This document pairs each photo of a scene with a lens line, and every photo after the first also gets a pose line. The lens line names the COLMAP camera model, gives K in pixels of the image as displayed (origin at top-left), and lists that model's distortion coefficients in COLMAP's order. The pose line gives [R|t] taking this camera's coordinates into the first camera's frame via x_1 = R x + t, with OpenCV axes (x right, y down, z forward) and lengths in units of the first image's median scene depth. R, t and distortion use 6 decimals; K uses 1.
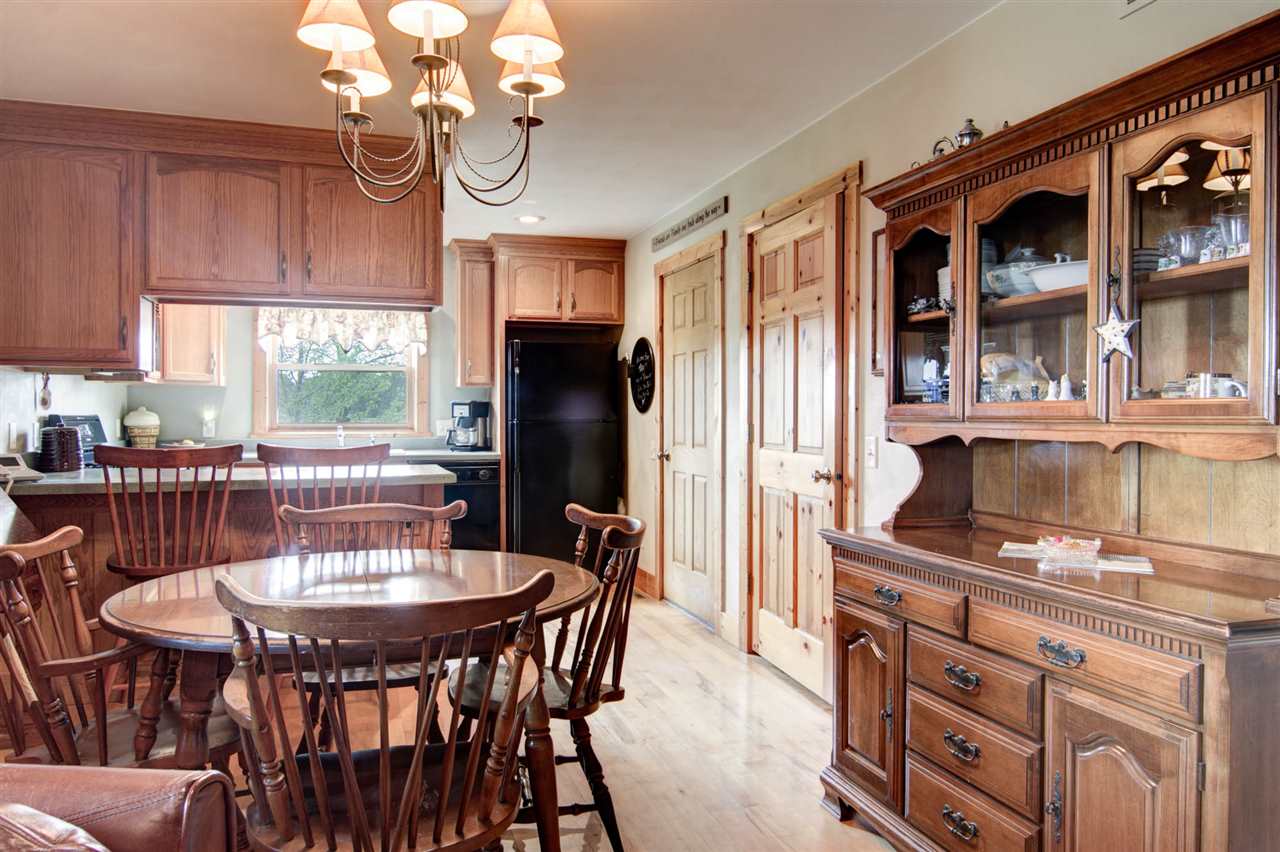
lens RADIAL K [[915.5, 0, 646.0], [0, 915.5, 424.3], [0, 0, 1]] dist [0.005210, -0.022914]
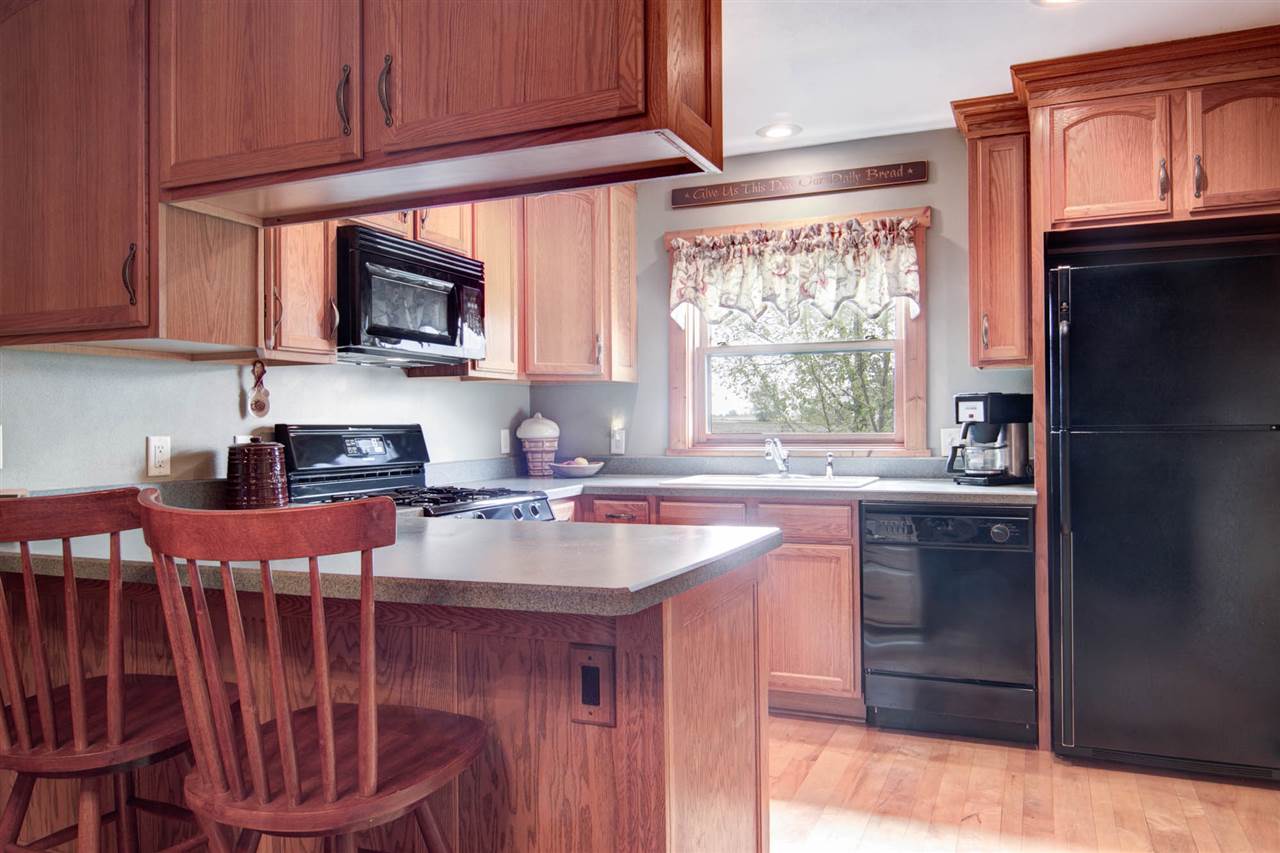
lens RADIAL K [[915.5, 0, 645.4], [0, 915.5, 422.7], [0, 0, 1]] dist [0.005210, -0.022914]
pose [[0.755354, -0.009837, -0.655243, 0.018913], [0.003133, 0.999930, -0.011400, -0.003389], [0.655309, 0.006558, 0.755332, 0.744690]]
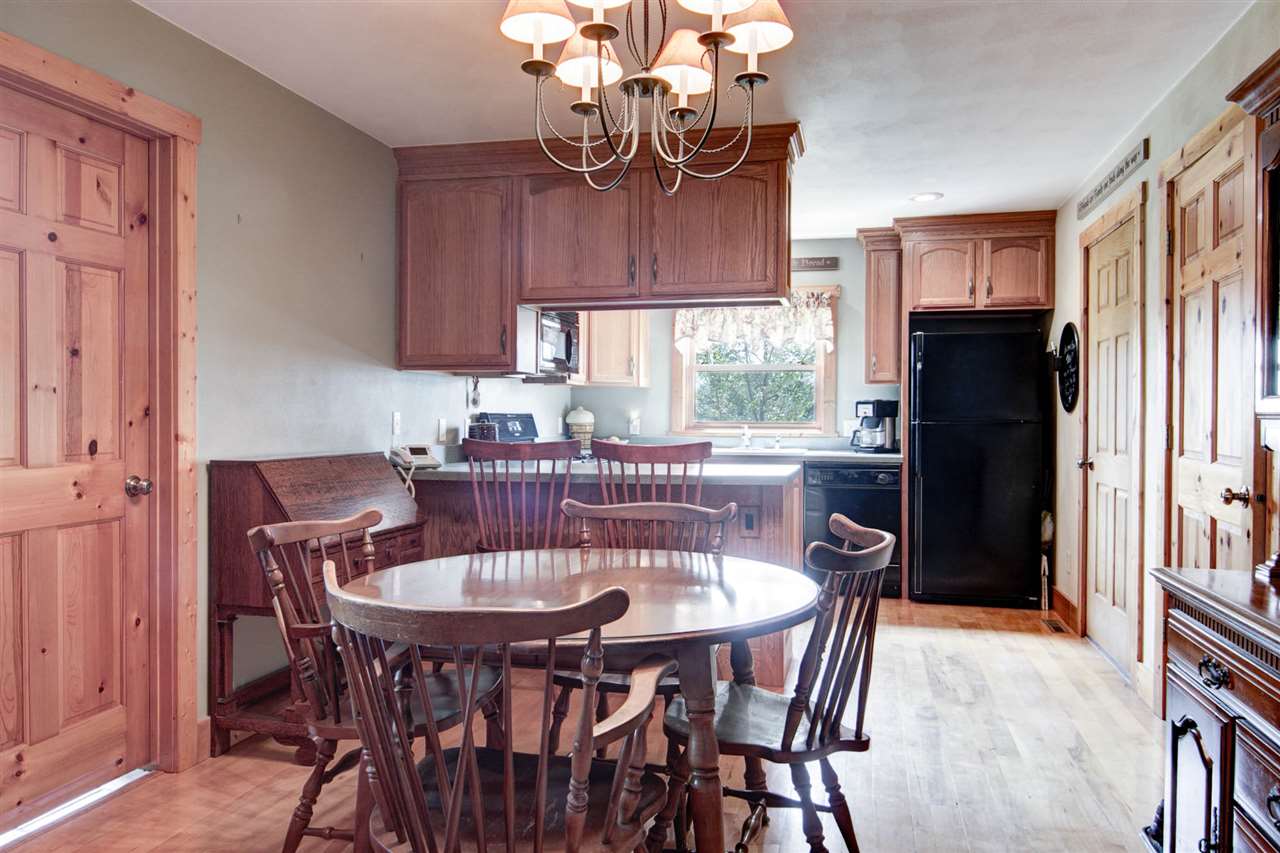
lens RADIAL K [[915.5, 0, 643.9], [0, 915.5, 424.2], [0, 0, 1]] dist [0.005210, -0.022914]
pose [[0.855291, 0.007705, -0.518091, 0.152389], [-0.008703, 0.999962, 0.000504, 0.002203], [0.518075, 0.004078, 0.855325, 0.118762]]
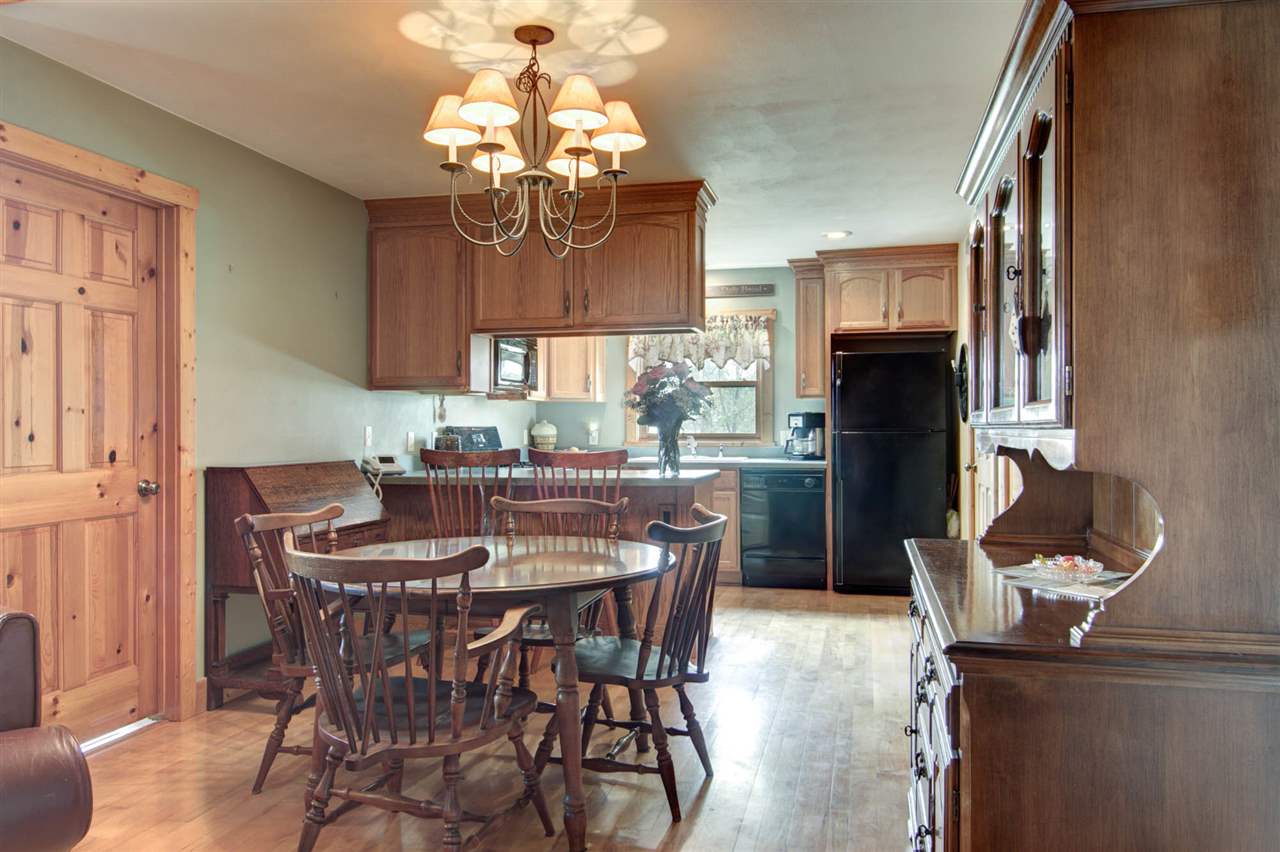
lens RADIAL K [[915.5, 0, 645.7], [0, 915.5, 423.7], [0, 0, 1]] dist [0.005210, -0.022914]
pose [[0.856360, -0.005231, -0.516353, 0.318355], [-0.001818, 0.999912, -0.013145, 0.002957], [0.516377, 0.012195, 0.856275, 0.012708]]
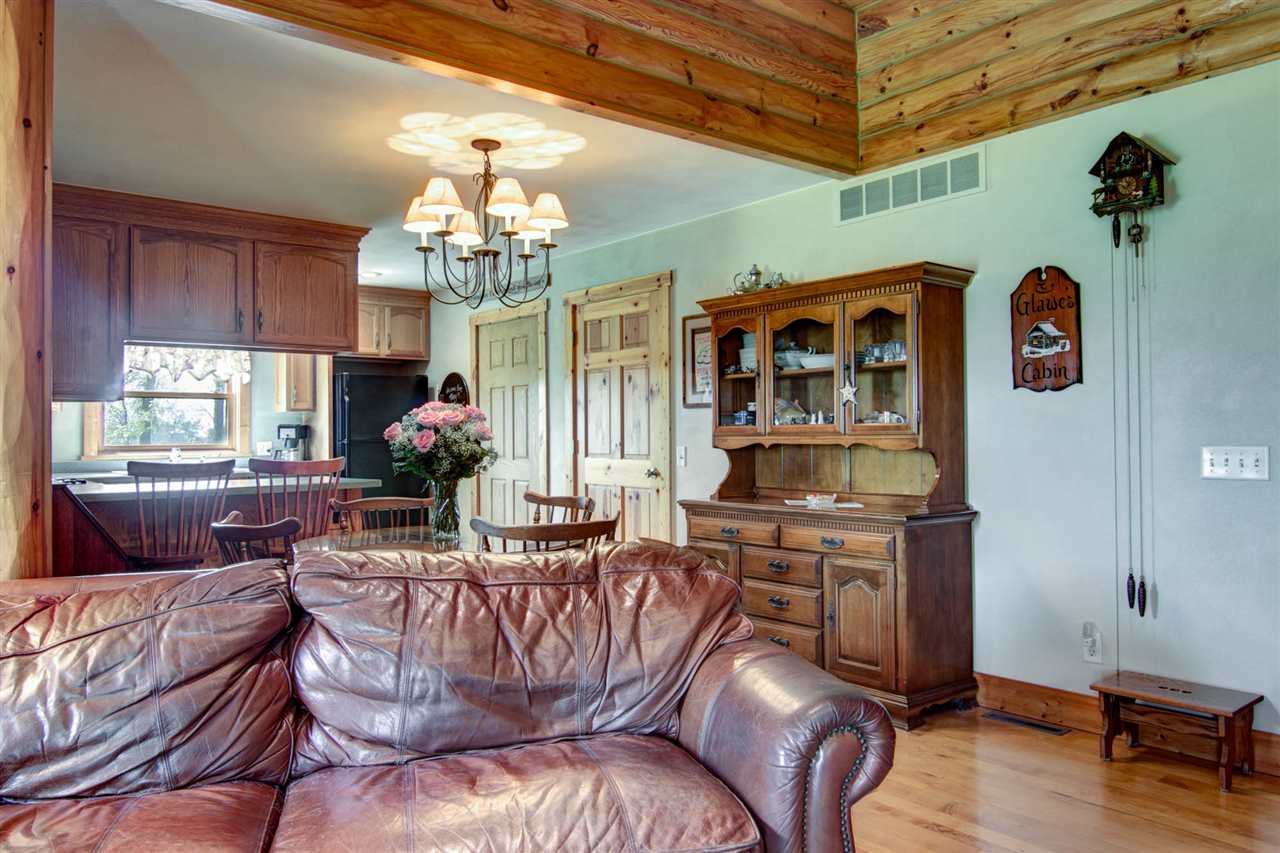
lens RADIAL K [[915.5, 0, 646.2], [0, 915.5, 428.0], [0, 0, 1]] dist [0.005210, -0.022914]
pose [[0.930245, -0.006504, 0.366882, -0.336408], [0.013115, 0.999793, -0.015528, 0.004514], [-0.366706, 0.019256, 0.930138, -0.382494]]
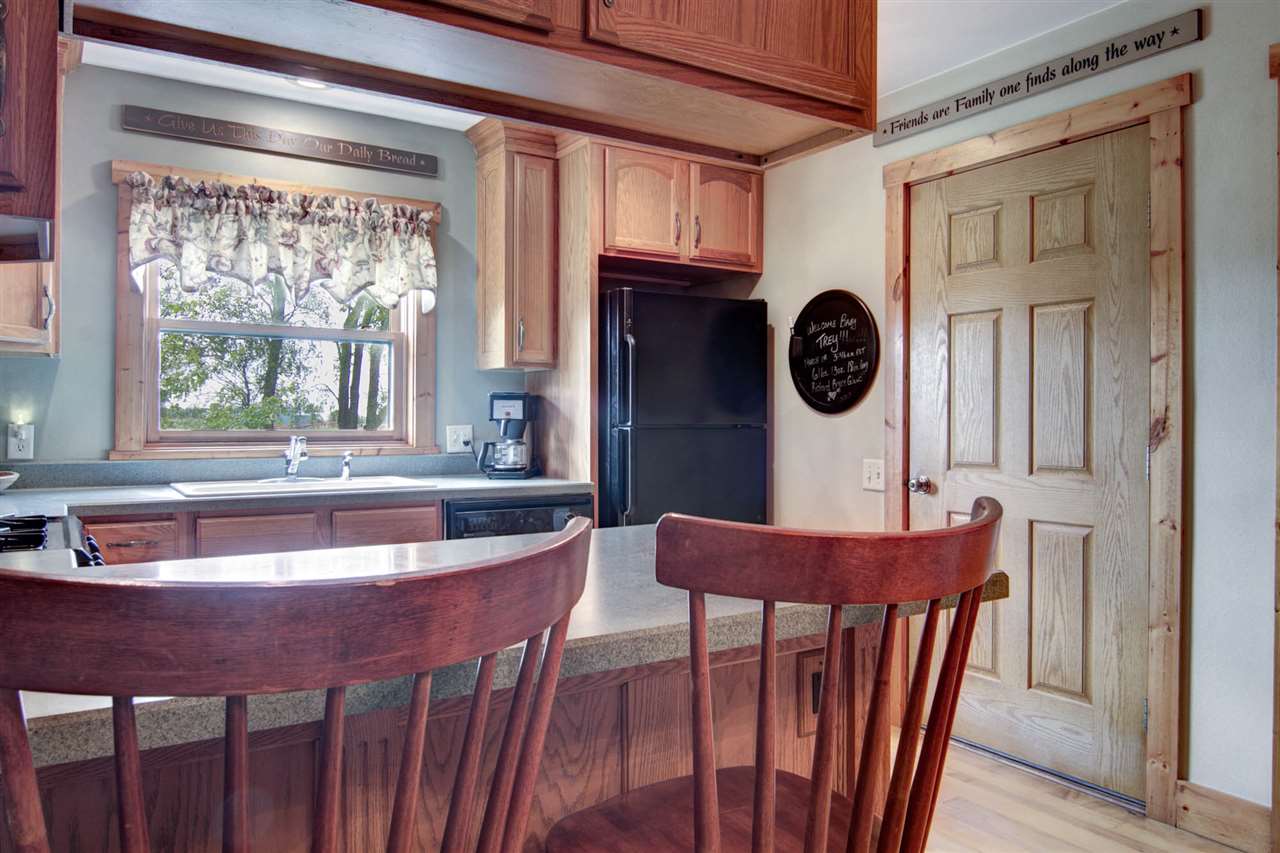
lens RADIAL K [[915.5, 0, 646.2], [0, 915.5, 424.6], [0, 0, 1]] dist [0.005210, -0.022914]
pose [[0.965837, 0.000565, 0.259151, -0.439300], [0.001024, 0.999982, -0.005995, -0.002199], [-0.259150, 0.006056, 0.965818, 0.680934]]
